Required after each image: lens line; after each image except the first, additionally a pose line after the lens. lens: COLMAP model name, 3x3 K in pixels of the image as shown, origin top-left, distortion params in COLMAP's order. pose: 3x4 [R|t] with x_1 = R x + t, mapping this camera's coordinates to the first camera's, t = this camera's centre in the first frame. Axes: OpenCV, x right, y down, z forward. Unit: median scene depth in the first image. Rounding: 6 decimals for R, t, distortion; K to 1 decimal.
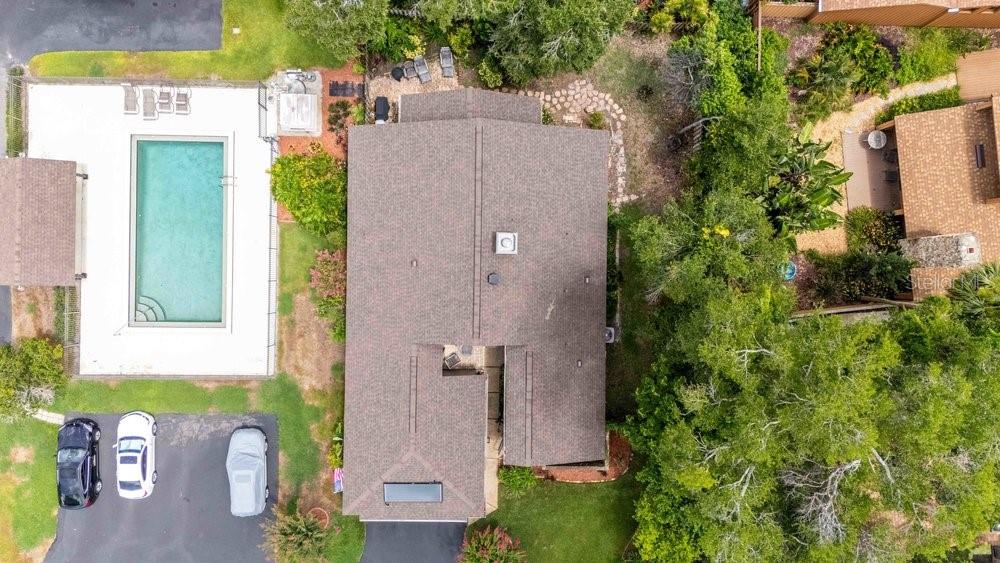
lens RADIAL K [[741.1, 0, 511.8], [0, 741.1, 276.4], [0, 0, 1]] dist [0.004490, -0.007843]
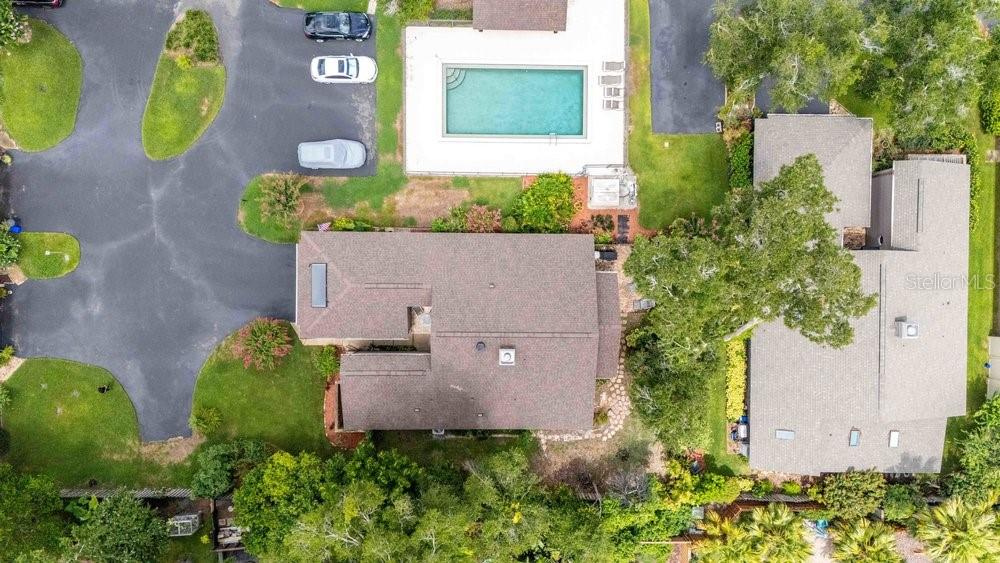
lens RADIAL K [[741.1, 0, 511.8], [0, 741.1, 276.4], [0, 0, 1]] dist [0.004490, -0.007843]
pose [[0.008932, 0.999670, -0.024092, -0.107525], [-0.999522, 0.008212, -0.029804, -0.013324], [-0.029596, 0.024347, 0.999265, -0.316502]]
